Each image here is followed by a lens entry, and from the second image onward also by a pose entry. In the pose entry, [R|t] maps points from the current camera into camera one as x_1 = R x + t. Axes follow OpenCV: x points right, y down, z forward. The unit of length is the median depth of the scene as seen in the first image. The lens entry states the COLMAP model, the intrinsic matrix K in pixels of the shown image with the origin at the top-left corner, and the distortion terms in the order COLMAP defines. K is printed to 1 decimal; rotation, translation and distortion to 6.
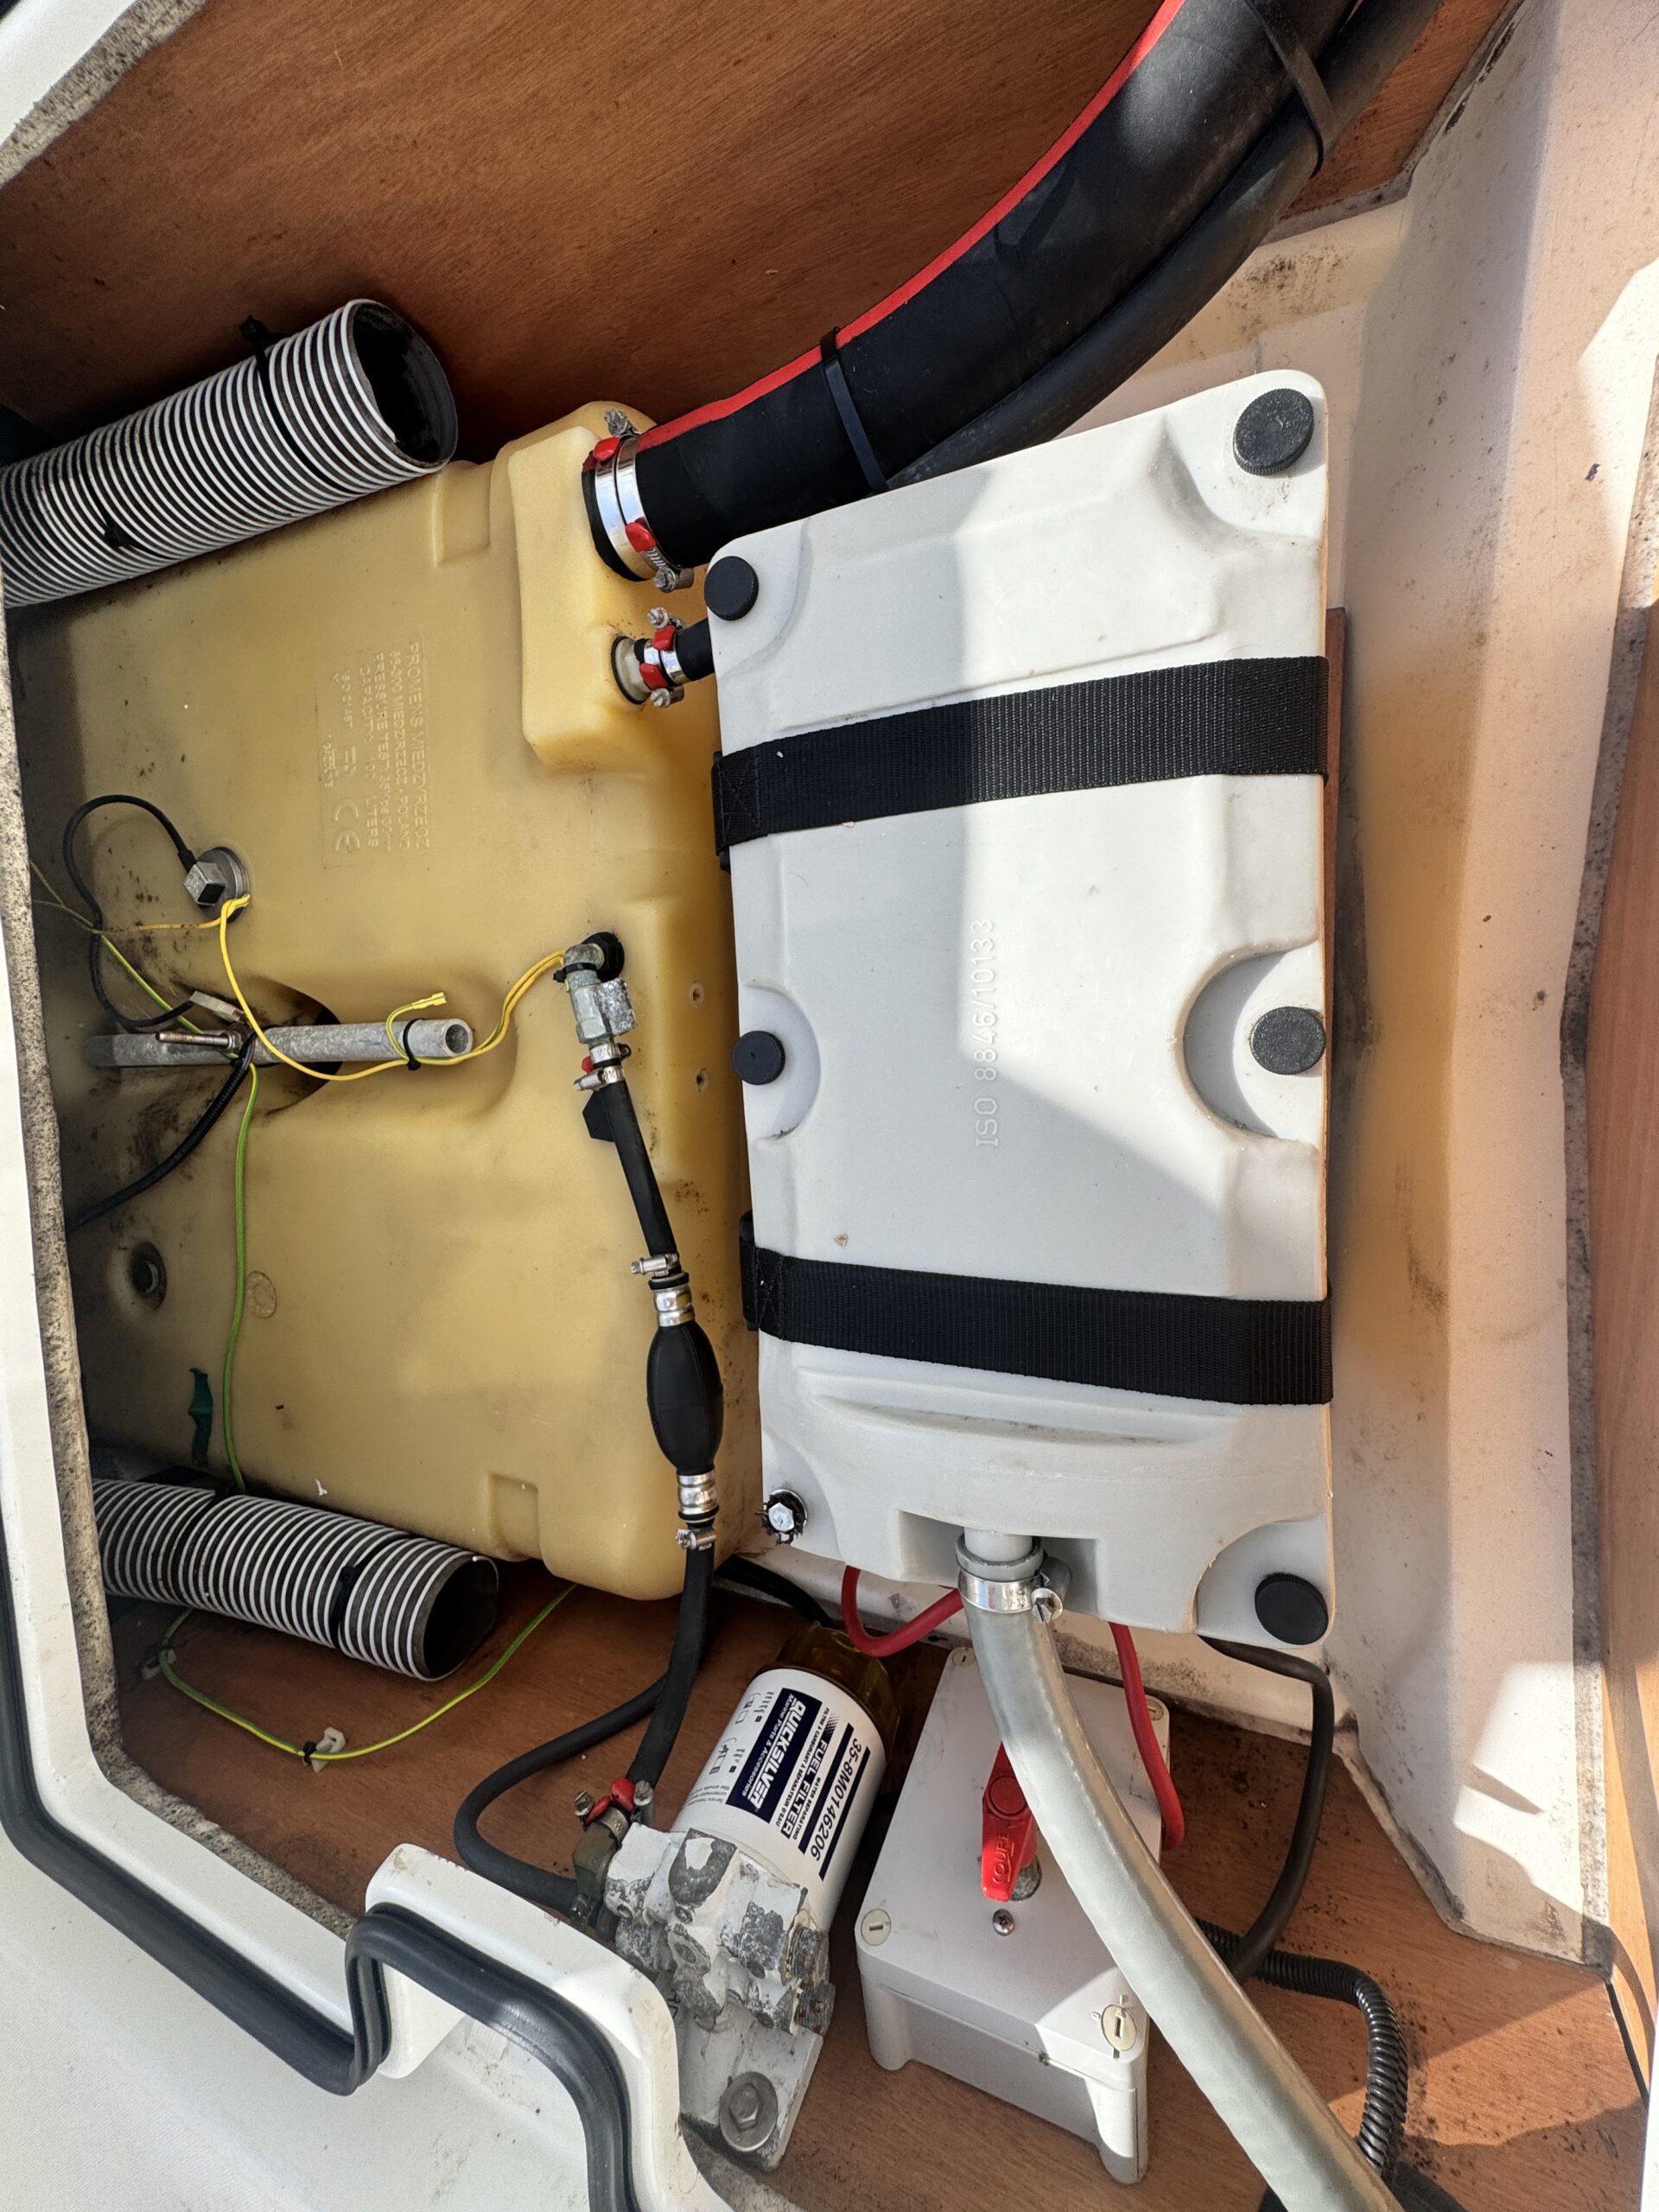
lens RADIAL K [[885.9, 0, 834.2], [0, 885.9, 1098.1], [0, 0, 1]] dist [-0.004175, 0.001078]
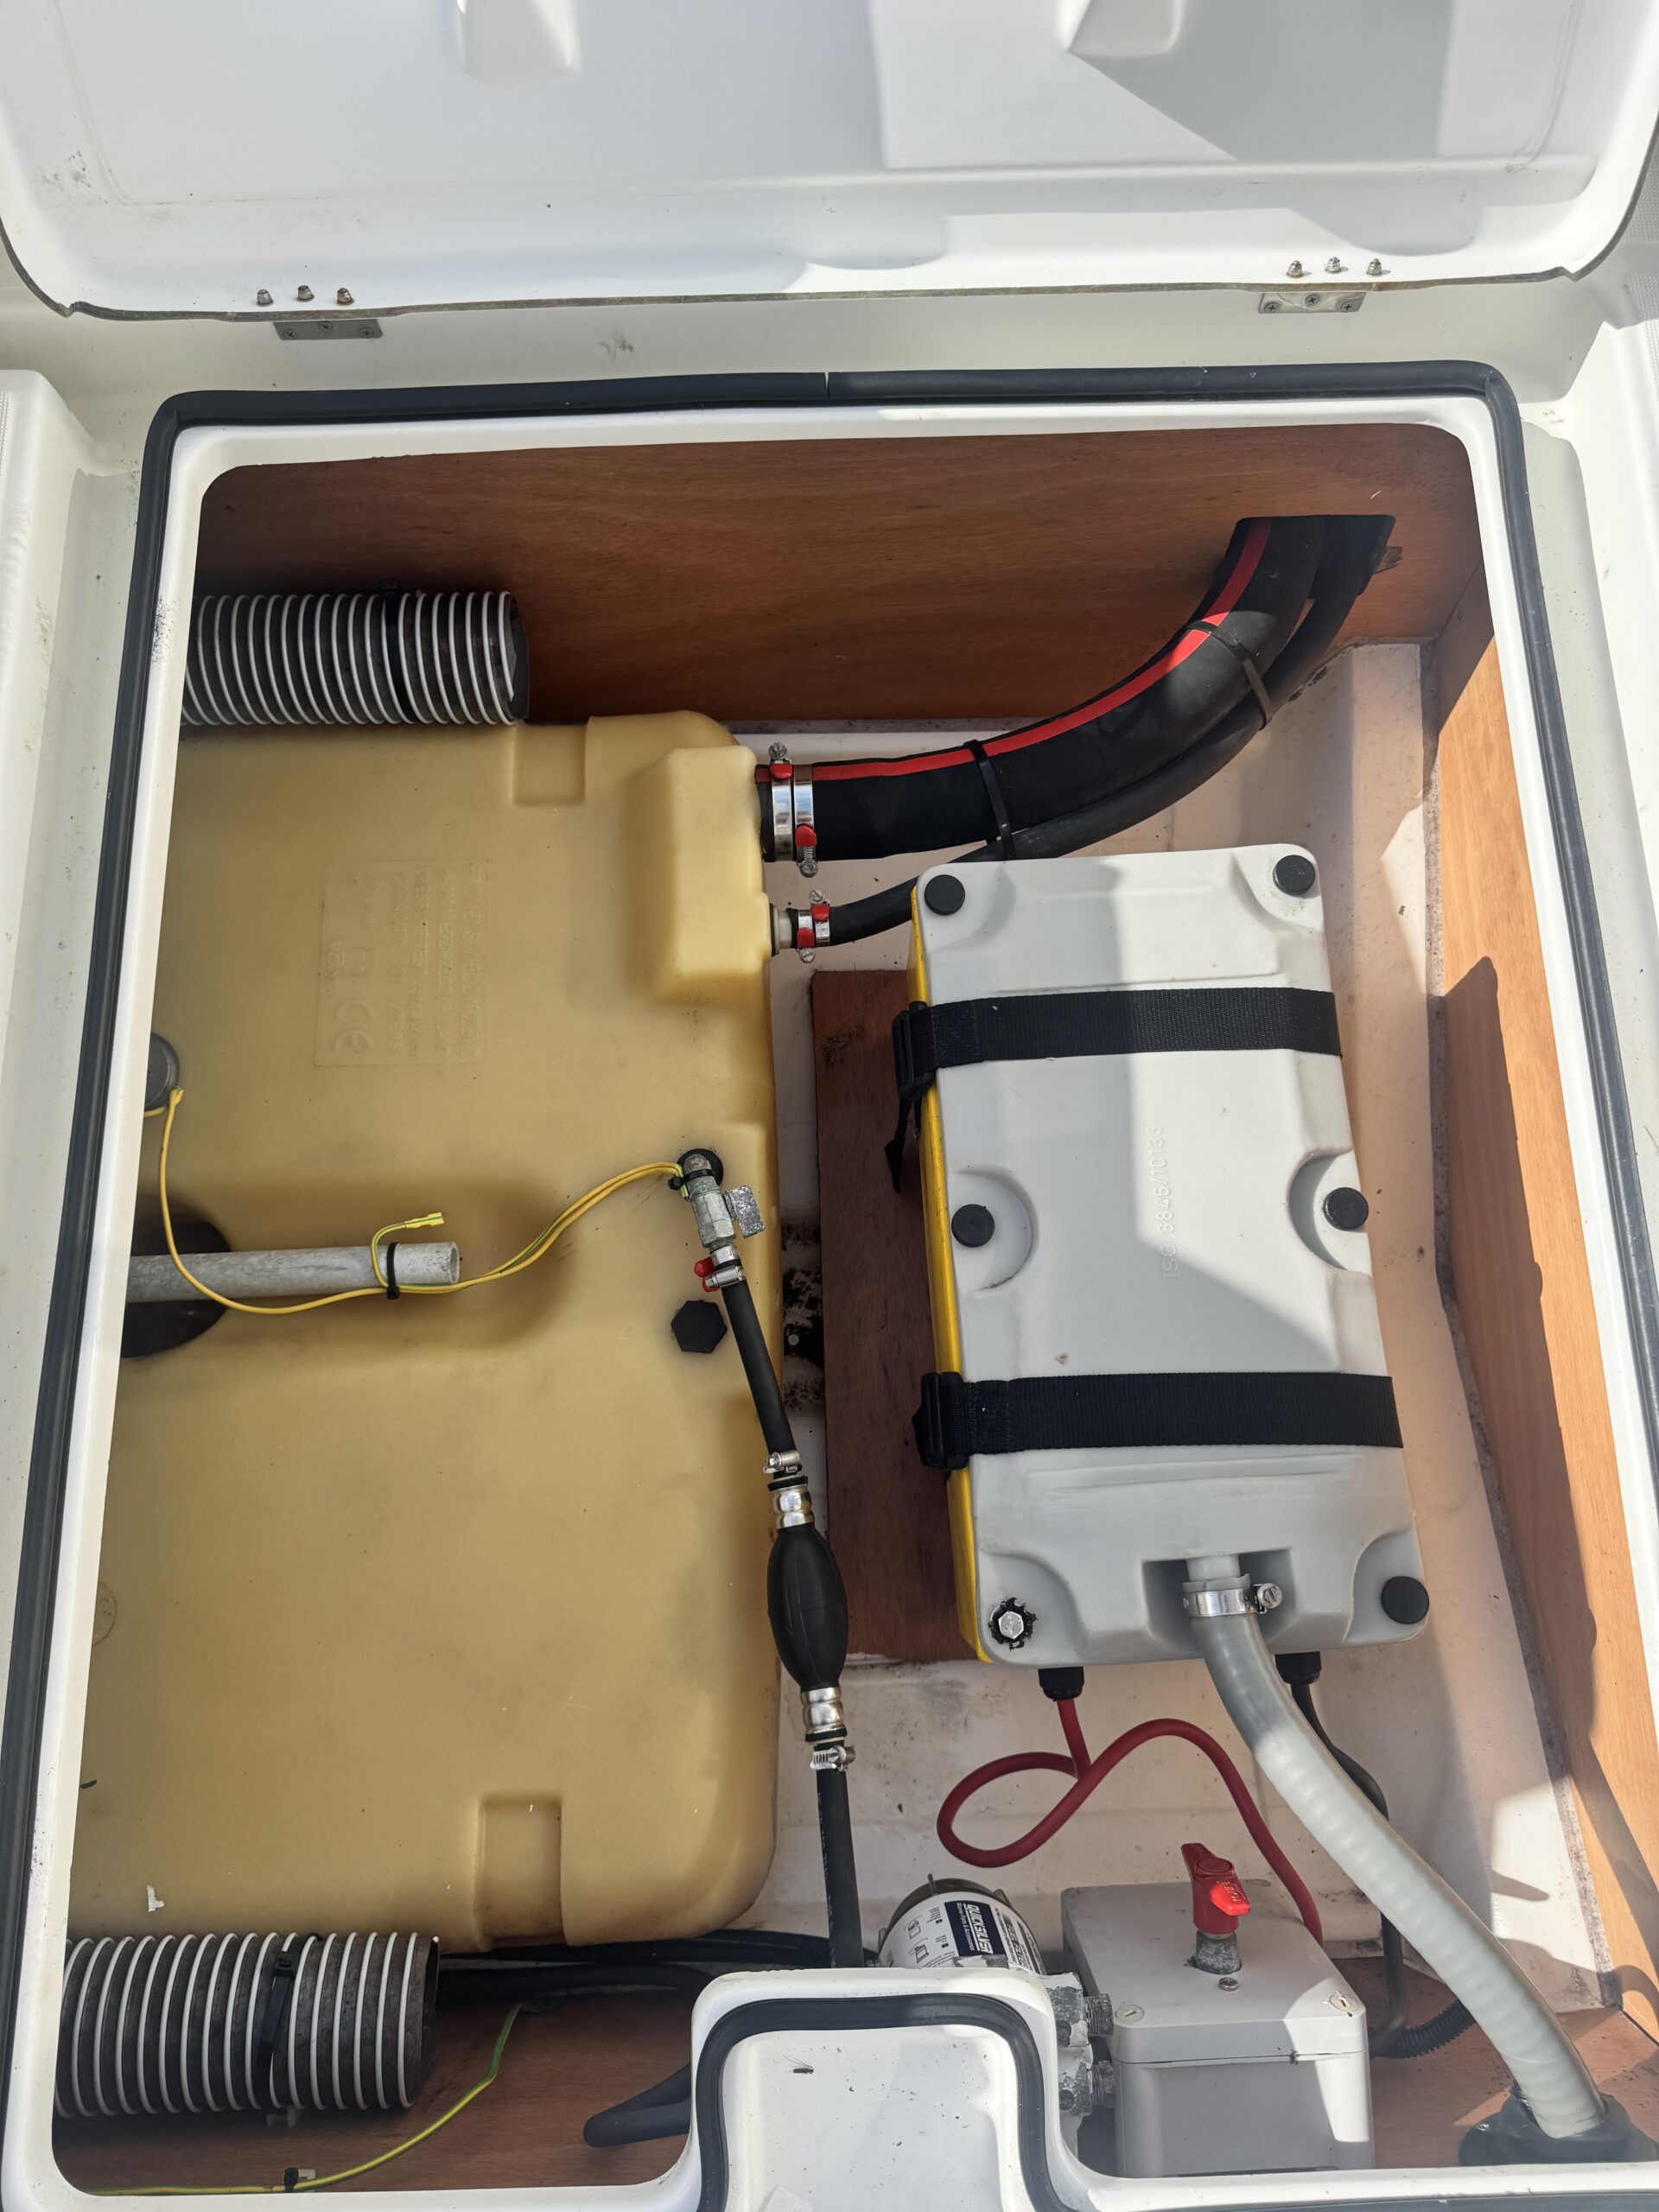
lens RADIAL K [[1590.8, 0, 824.3], [0, 1590.8, 1101.9], [0, 0, 1]] dist [0.031969, -0.027609]
pose [[0.911431, 0.106262, 0.397494, -1.102288], [0.043646, 0.935655, -0.350206, 0.527291], [-0.409131, 0.336538, 0.848148, -0.823292]]
